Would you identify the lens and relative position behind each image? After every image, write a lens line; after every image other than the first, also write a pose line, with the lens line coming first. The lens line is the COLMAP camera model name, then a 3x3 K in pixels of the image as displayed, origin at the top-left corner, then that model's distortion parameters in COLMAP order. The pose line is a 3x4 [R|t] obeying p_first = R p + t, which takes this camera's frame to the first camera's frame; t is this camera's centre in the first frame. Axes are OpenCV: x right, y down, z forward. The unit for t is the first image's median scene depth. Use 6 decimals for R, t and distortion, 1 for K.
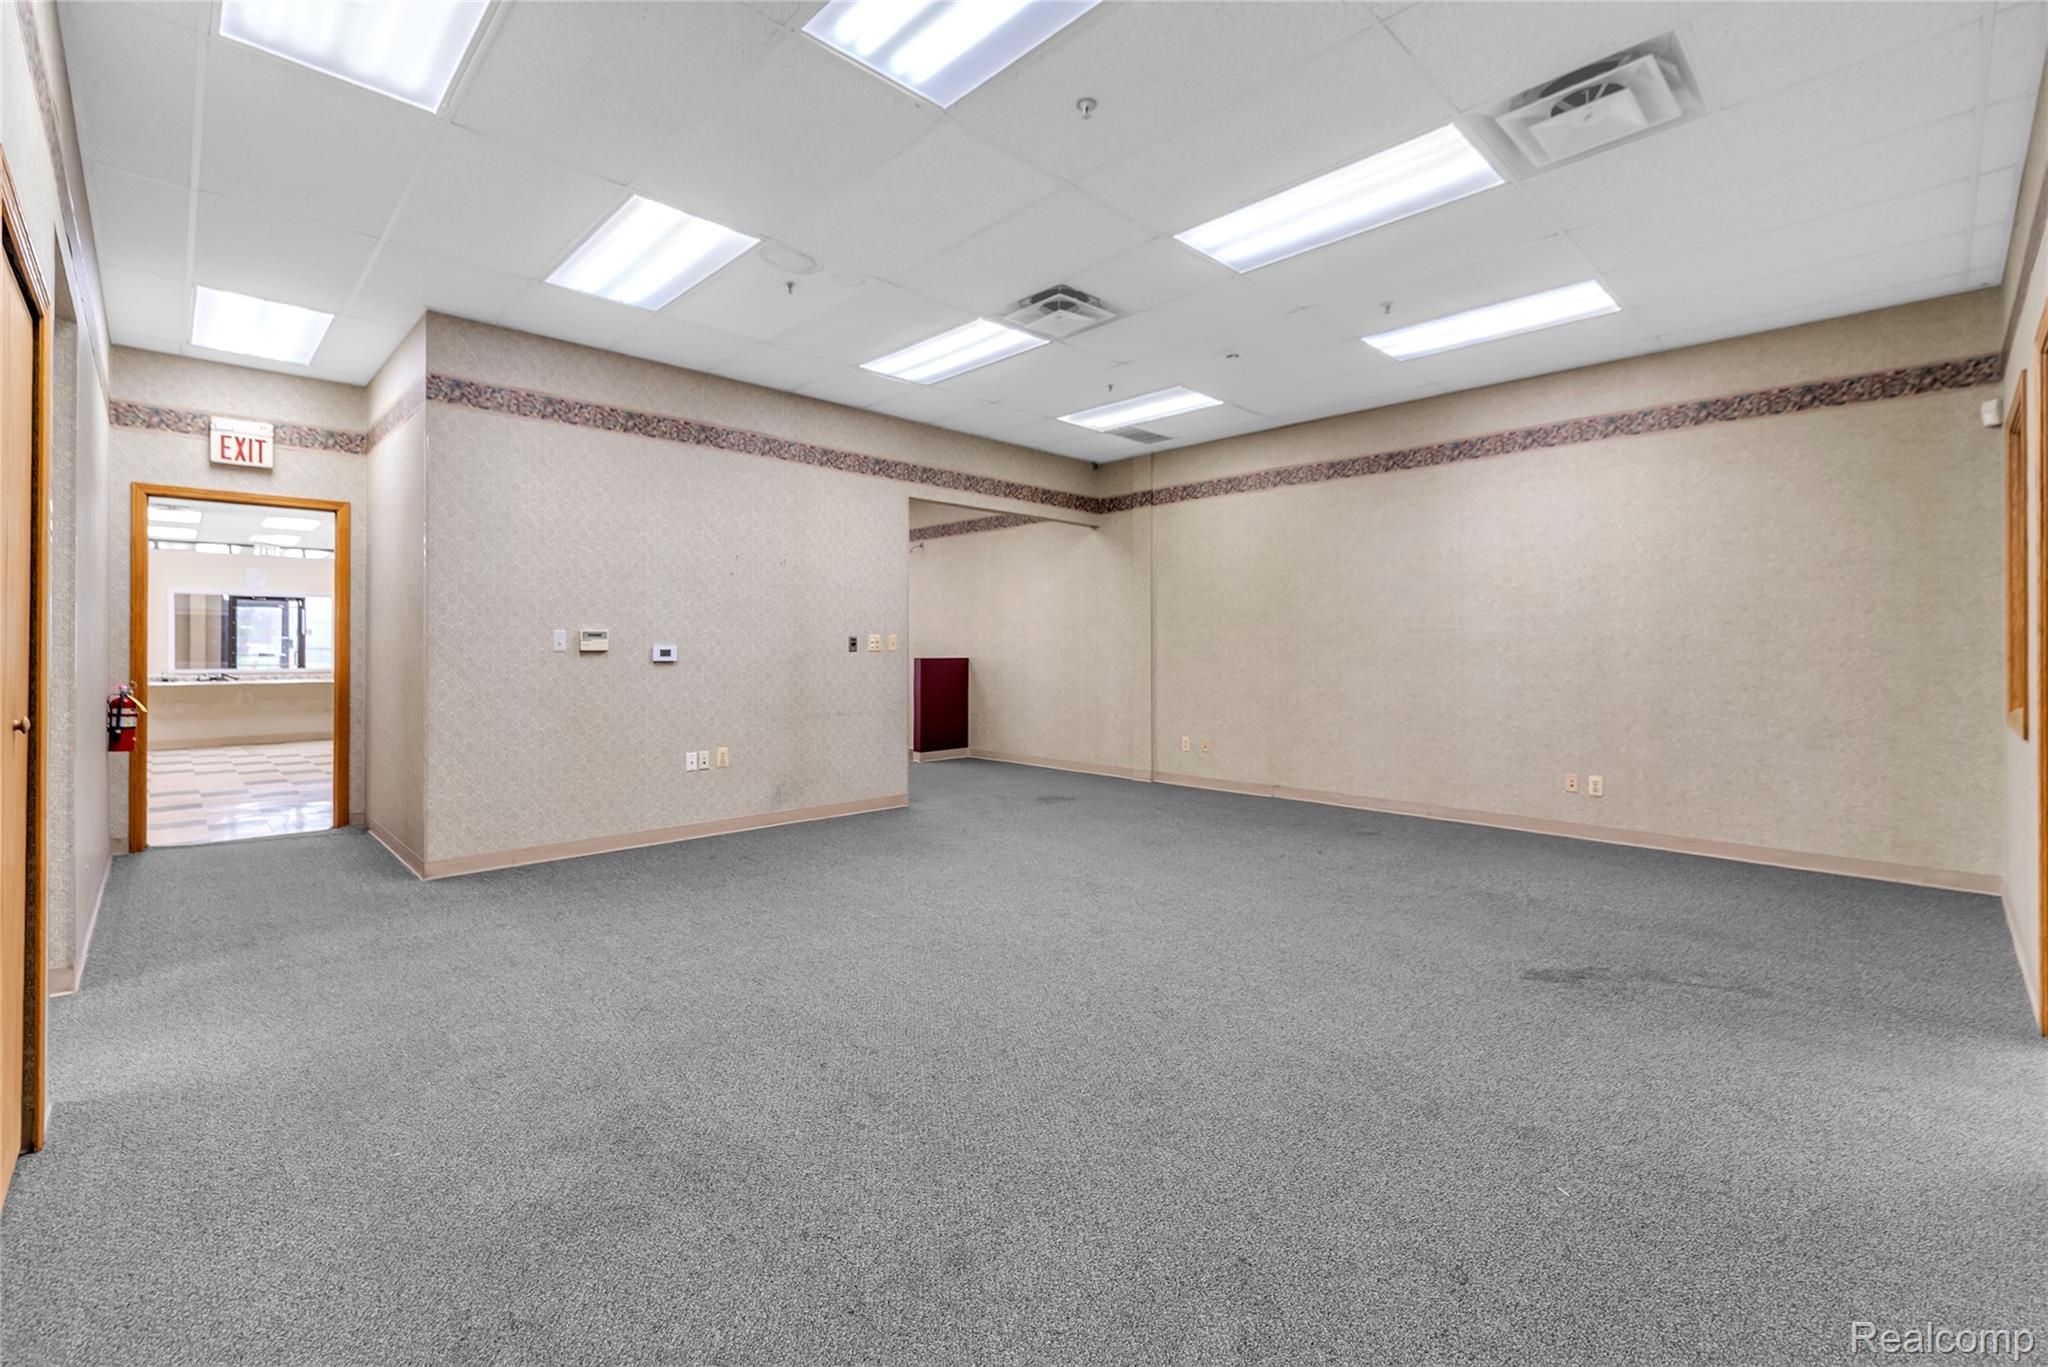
lens RADIAL K [[883.5, 0, 1030.5], [0, 883.5, 621.2], [0, 0, 1]] dist [0.000558, -0.000358]
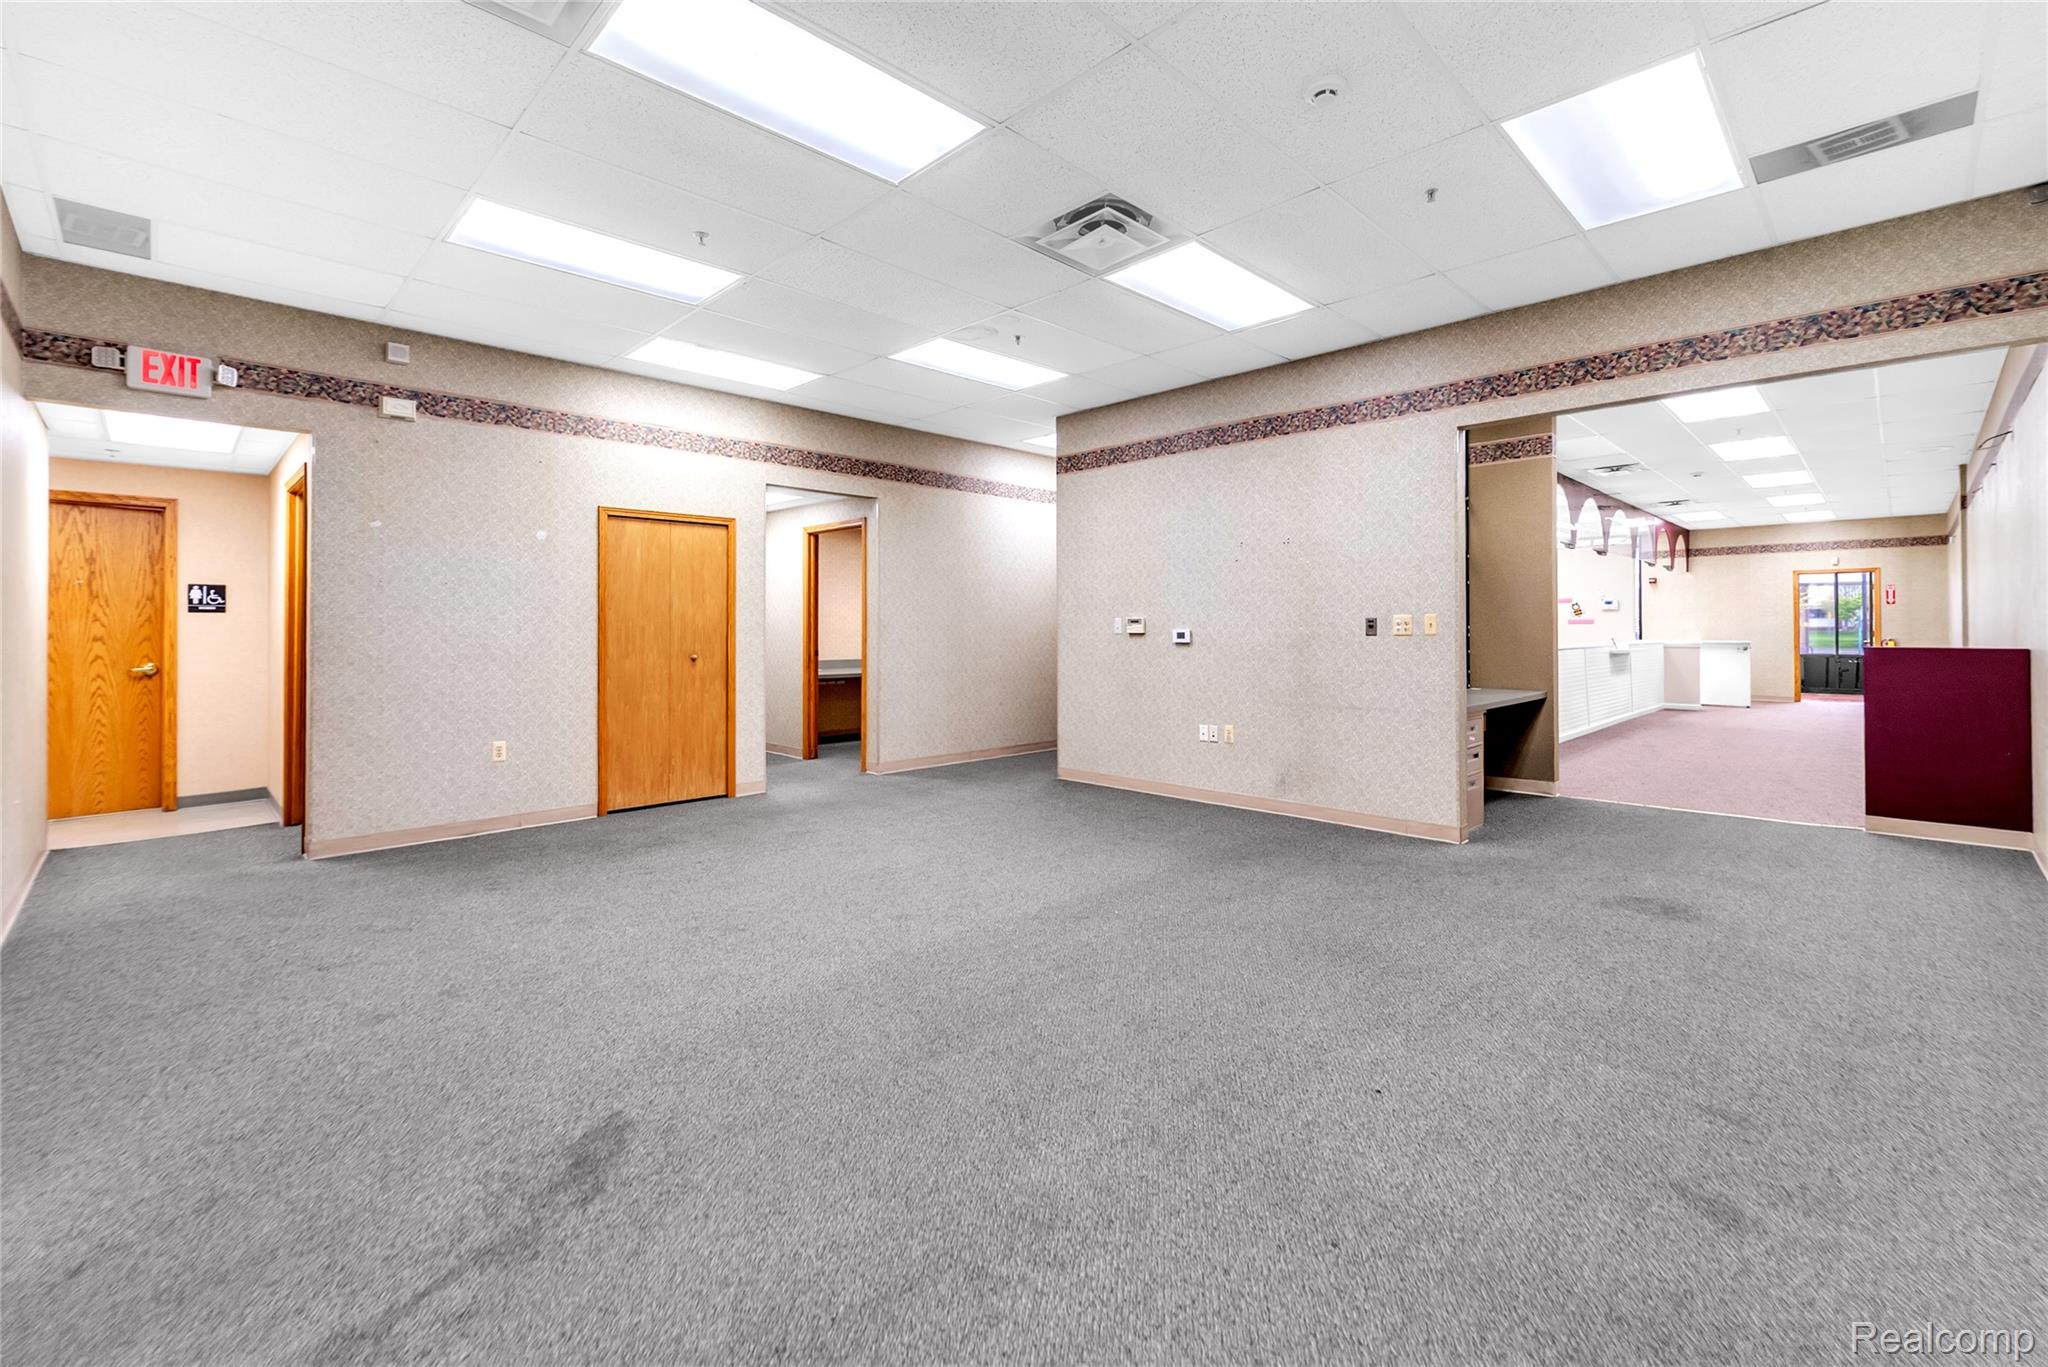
lens RADIAL K [[883.5, 0, 1030.5], [0, 883.5, 621.2], [0, 0, 1]] dist [0.000558, -0.000358]
pose [[0.001593, -0.006766, -0.999976, 0.741034], [0.035707, 0.999340, -0.006704, 0.017027], [0.999361, -0.035696, 0.001833, 0.786322]]
